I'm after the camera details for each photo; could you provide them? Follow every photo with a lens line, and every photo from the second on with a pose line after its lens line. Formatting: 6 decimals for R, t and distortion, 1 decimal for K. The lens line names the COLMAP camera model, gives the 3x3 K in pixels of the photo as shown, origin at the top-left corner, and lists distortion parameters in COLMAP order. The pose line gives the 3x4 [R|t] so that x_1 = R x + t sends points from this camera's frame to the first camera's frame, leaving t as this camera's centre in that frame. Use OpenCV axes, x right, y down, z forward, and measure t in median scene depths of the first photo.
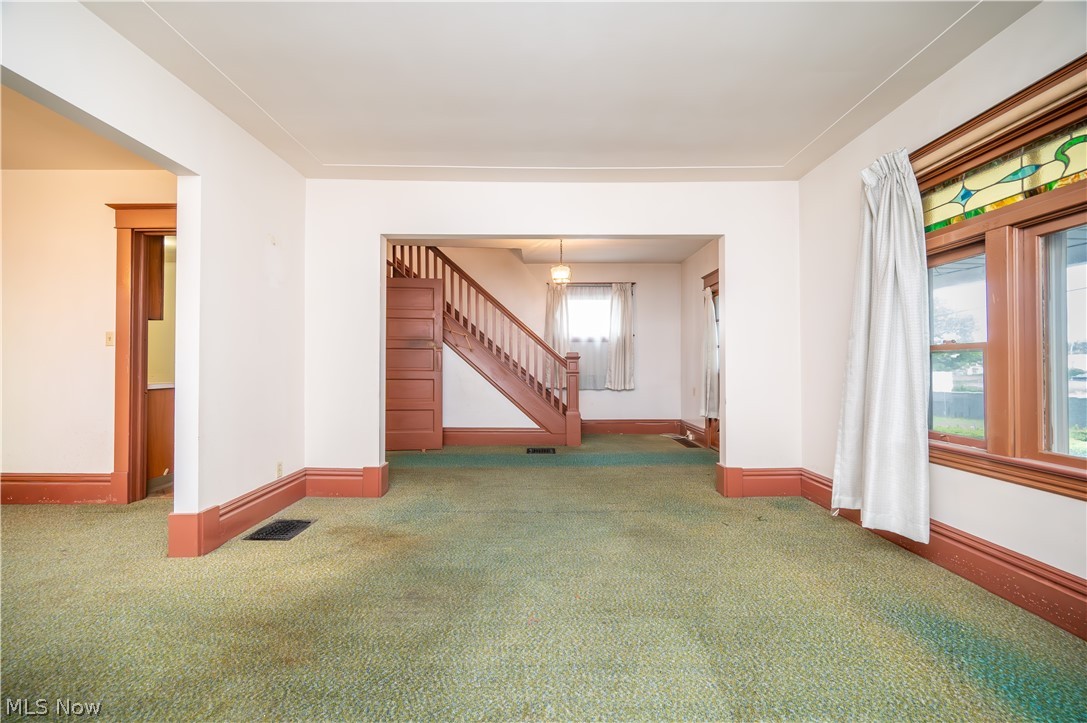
lens RADIAL K [[427.8, 0, 544.0], [0, 427.8, 360.8], [0, 0, 1]] dist [-0.002955, -0.000005]
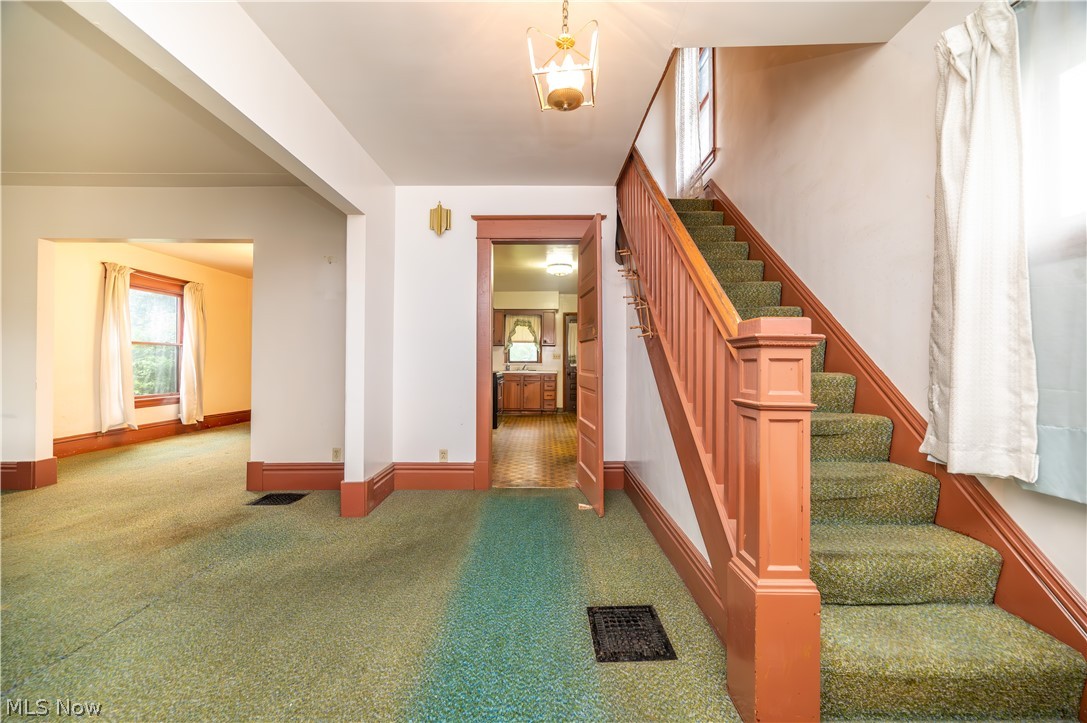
lens RADIAL K [[427.8, 0, 546.8], [0, 427.8, 357.4], [0, 0, 1]] dist [-0.002955, -0.000005]
pose [[-0.002726, -0.008118, -0.999963, 0.308000], [0.006310, 0.999947, -0.008135, 0.002052], [0.999976, -0.006332, -0.002675, 0.892026]]
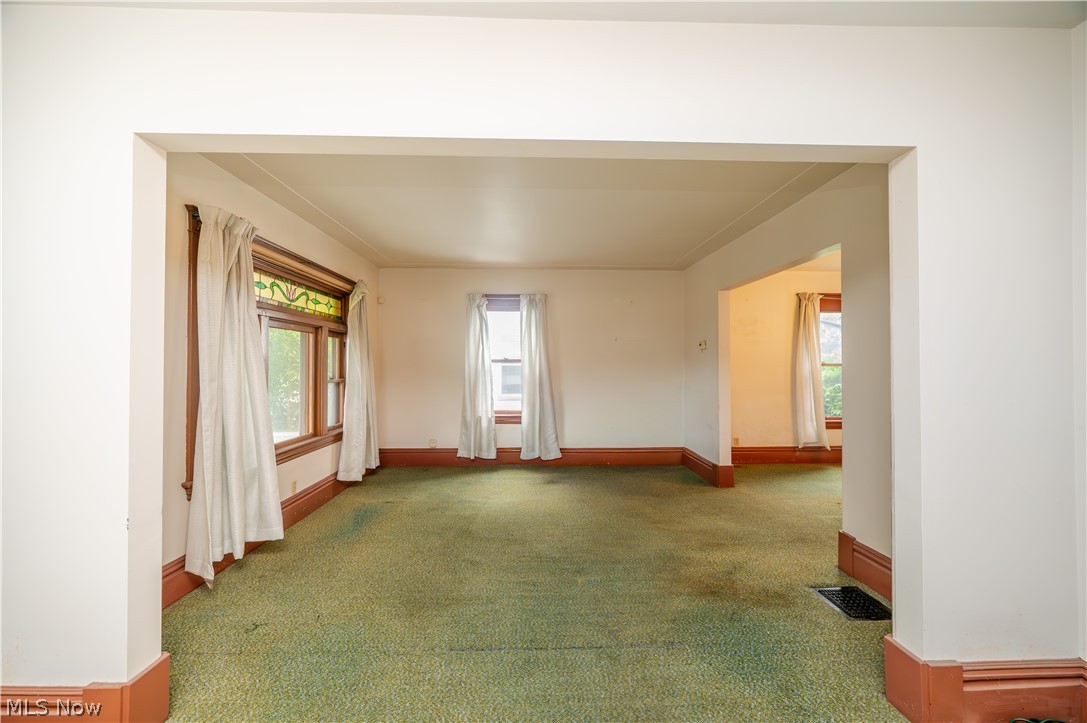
lens RADIAL K [[427.8, 0, 541.2], [0, 427.8, 358.3], [0, 0, 1]] dist [-0.002955, -0.000005]
pose [[-0.999653, -0.000950, -0.026322, 0.020224], [-0.000327, 0.999720, -0.023662, -0.038839], [0.026337, -0.023645, -0.999373, 0.934655]]
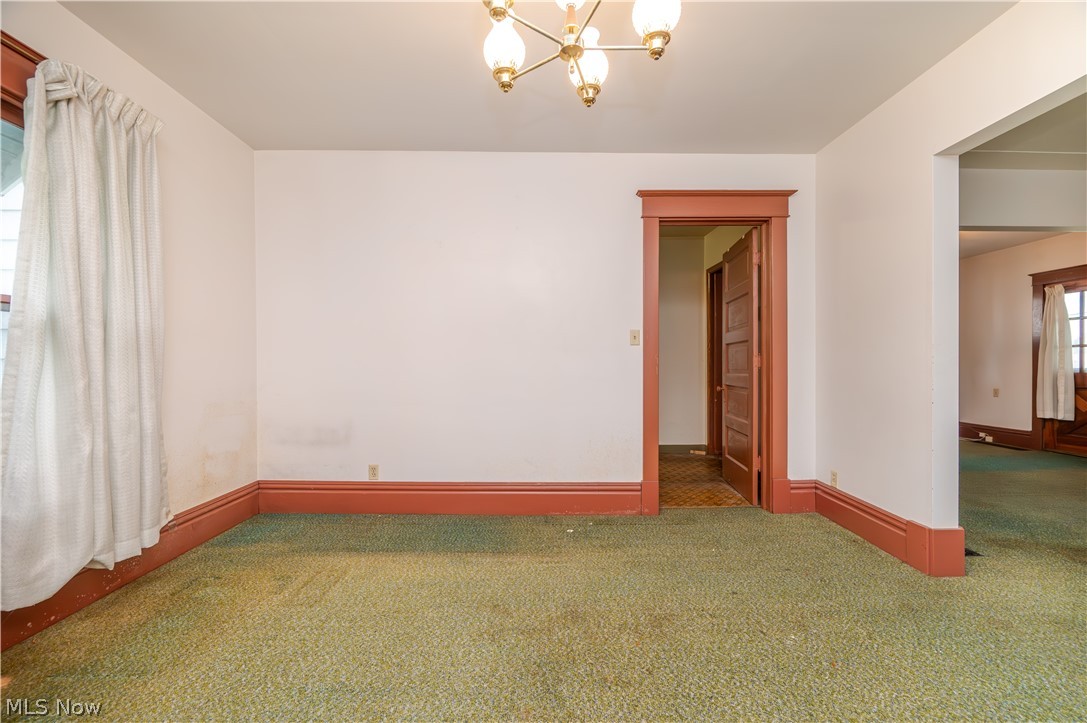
lens RADIAL K [[427.8, 0, 543.9], [0, 427.8, 359.2], [0, 0, 1]] dist [-0.002955, -0.000005]
pose [[0.999898, 0.009501, -0.010652, -0.719367], [-0.009405, 0.999915, 0.009045, -0.001343], [0.010737, -0.008944, 0.999902, 0.026464]]
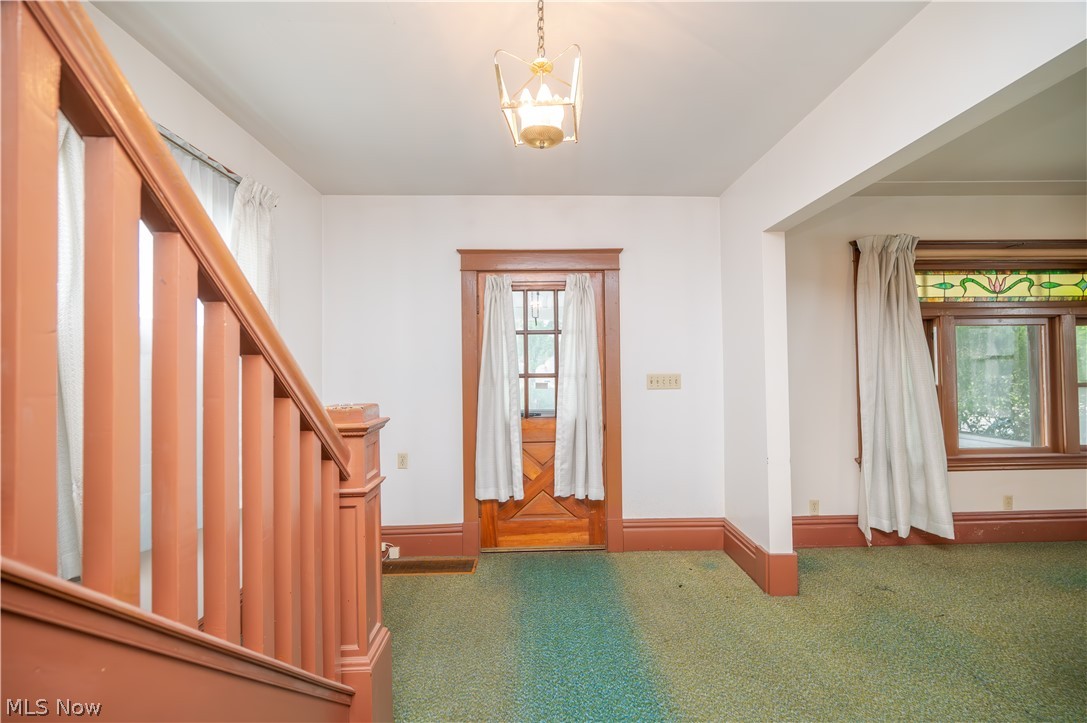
lens RADIAL K [[427.8, 0, 544.8], [0, 427.8, 359.1], [0, 0, 1]] dist [-0.002955, -0.000005]
pose [[-0.017668, 0.027024, 0.999479, -0.185286], [0.005503, 0.999622, -0.026930, -0.038644], [-0.999829, 0.005024, -0.017810, 0.904392]]
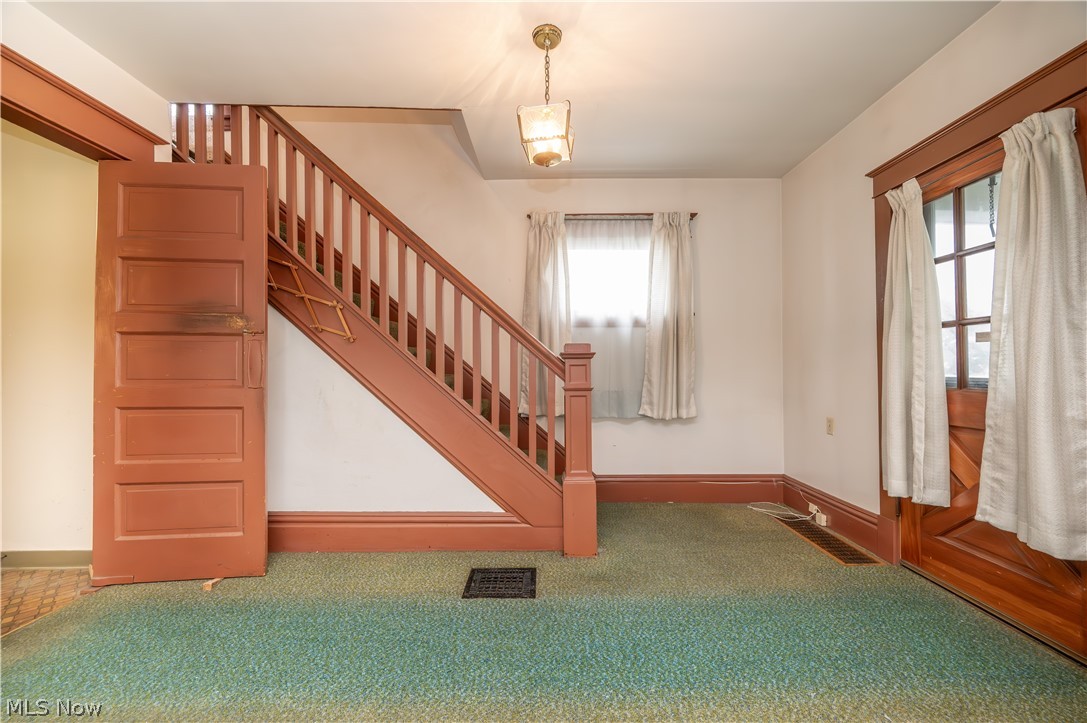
lens RADIAL K [[427.8, 0, 545.9], [0, 427.8, 363.9], [0, 0, 1]] dist [-0.002955, -0.000005]
pose [[0.999989, -0.002421, -0.003923, 0.035851], [0.002407, 0.999991, -0.003404, 0.003027], [0.003931, 0.003394, 0.999987, 0.559942]]
